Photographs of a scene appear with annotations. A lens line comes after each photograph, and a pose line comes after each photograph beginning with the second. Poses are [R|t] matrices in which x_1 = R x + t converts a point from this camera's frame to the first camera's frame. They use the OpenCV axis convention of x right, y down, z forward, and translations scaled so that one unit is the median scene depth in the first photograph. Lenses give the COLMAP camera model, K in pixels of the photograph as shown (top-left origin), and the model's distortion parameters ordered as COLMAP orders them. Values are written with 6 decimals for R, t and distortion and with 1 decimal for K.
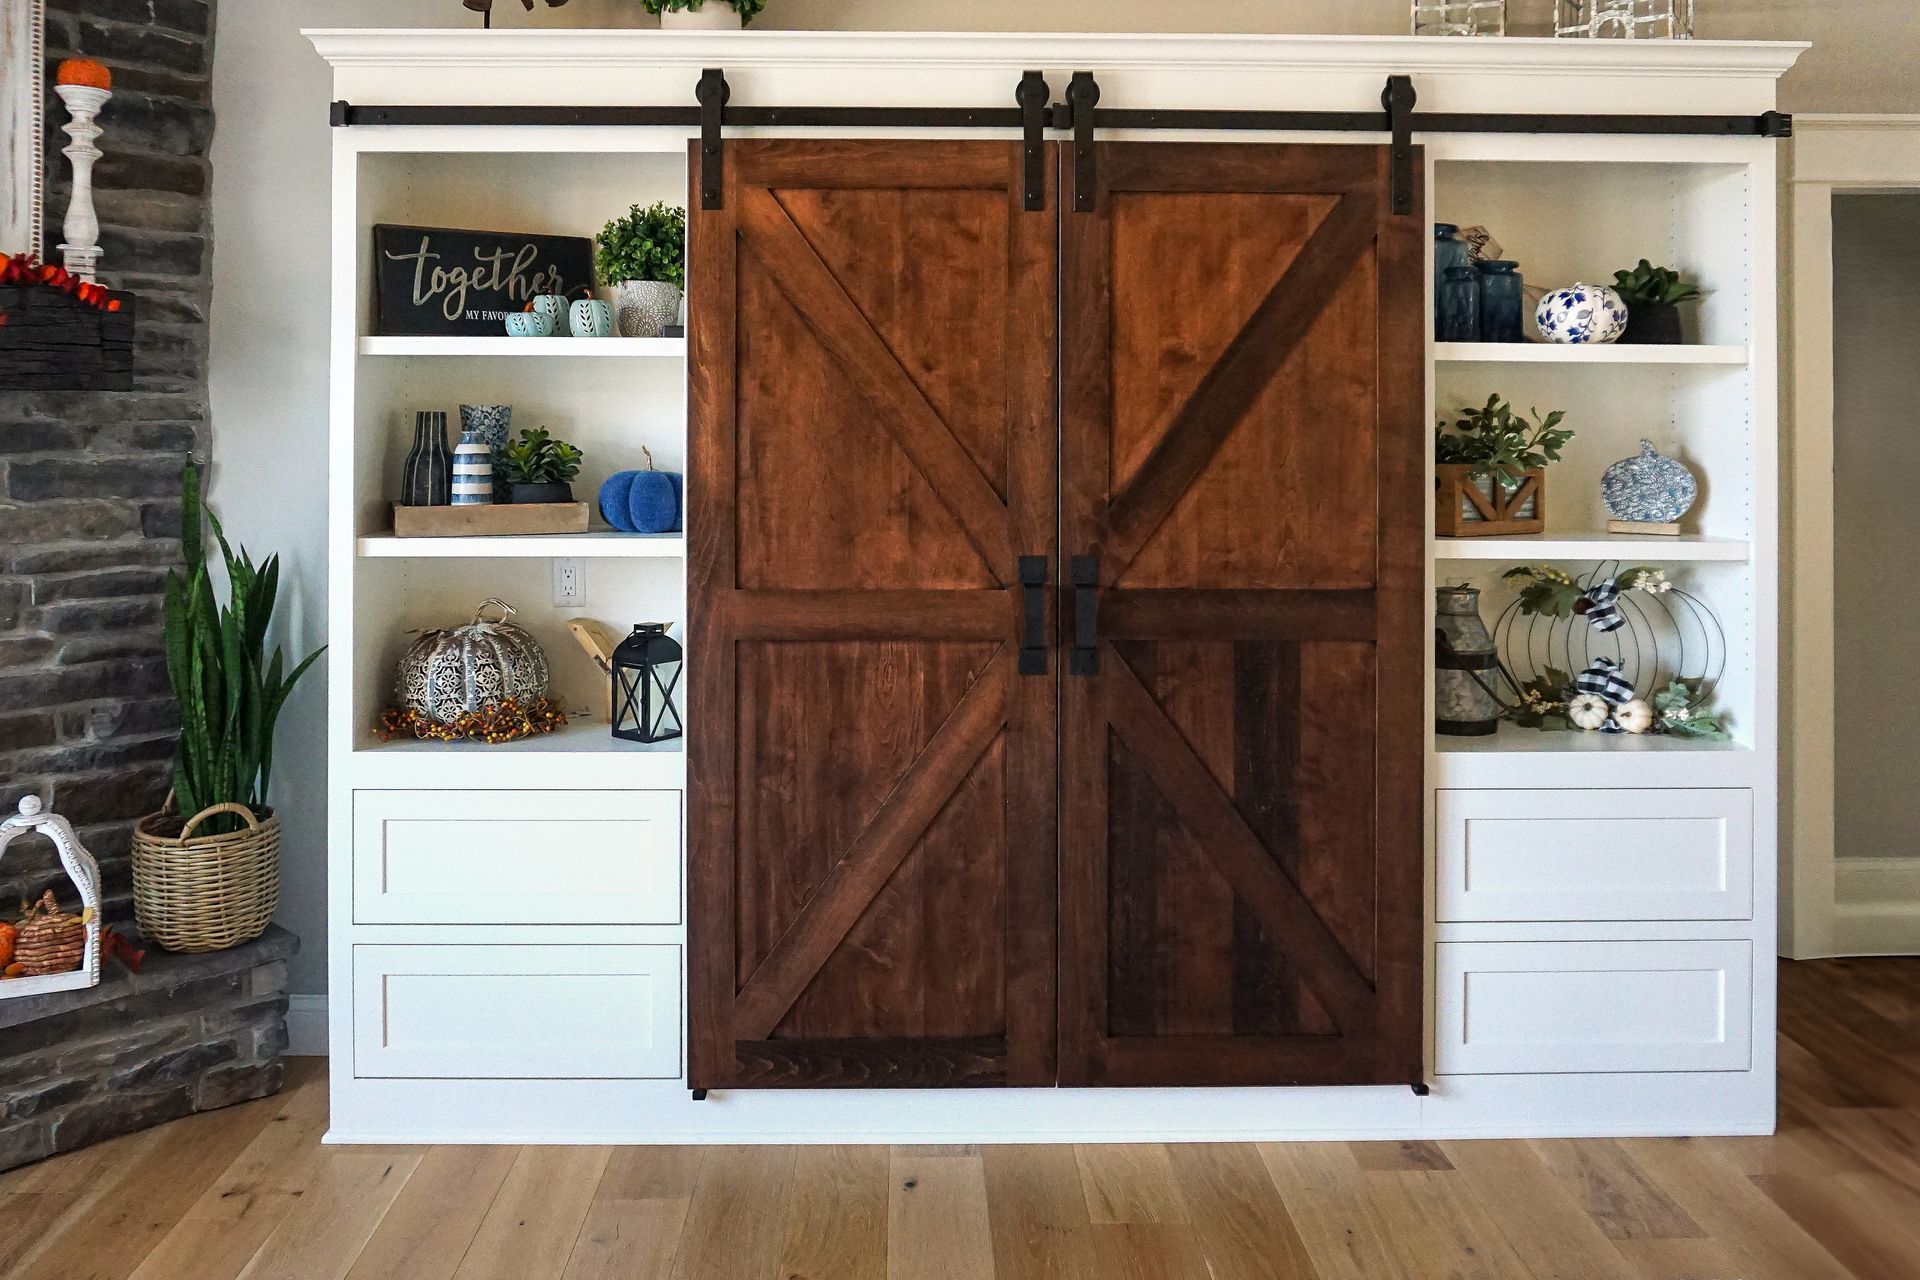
lens RADIAL K [[883.3, 0, 960.0], [0, 883.3, 640.0], [0, 0, 1]] dist [-0.003939, -0.001045]
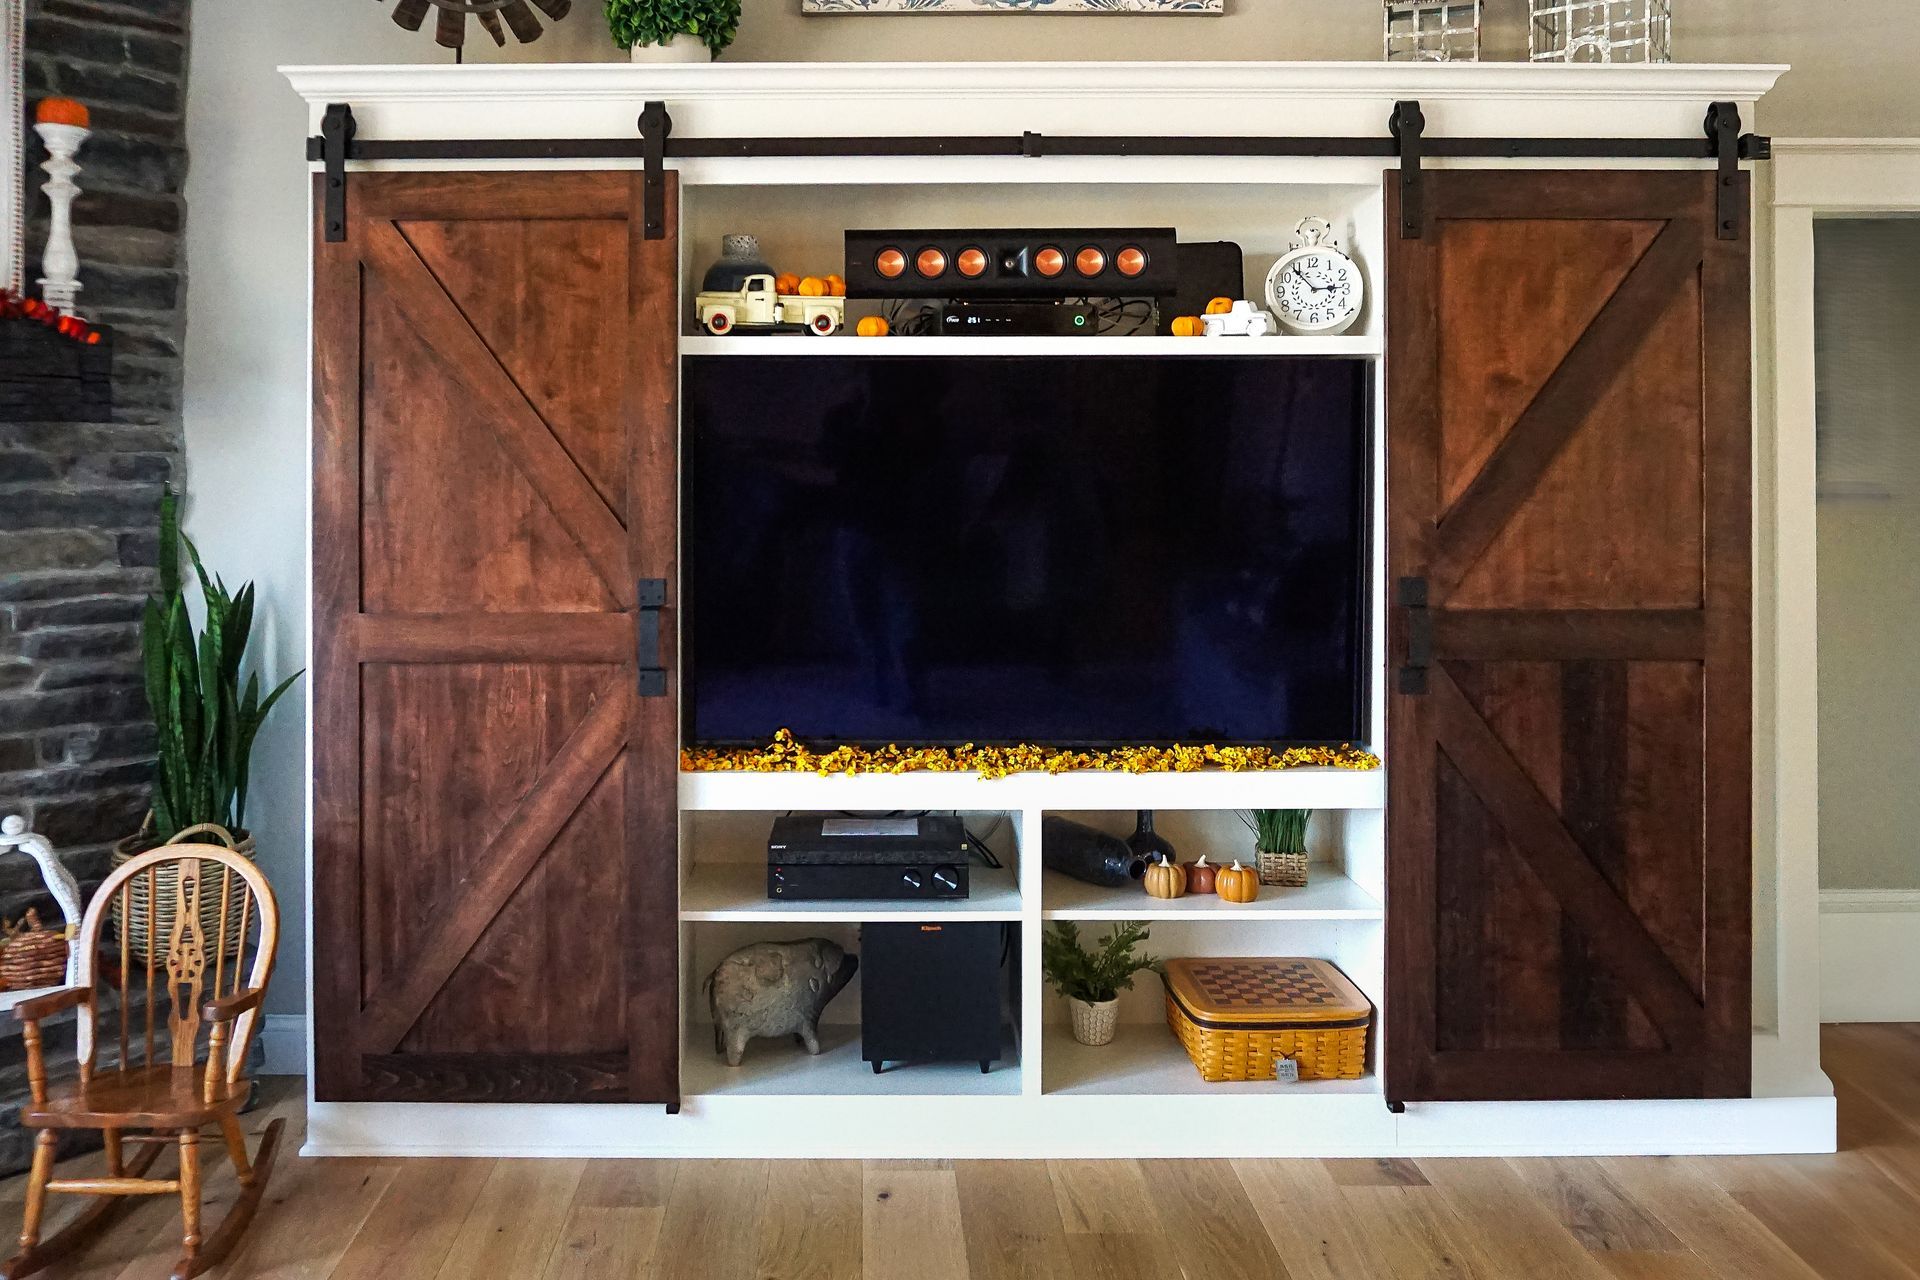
lens RADIAL K [[870.0, 0, 960.4], [0, 870.0, 664.3], [0, 0, 1]] dist [-0.006929, 0.000702]
pose [[0.999958, -0.004329, -0.008114, 0.413275], [0.004345, 0.999988, 0.002041, 0.002290], [0.008105, -0.002076, 0.999965, 0.002171]]
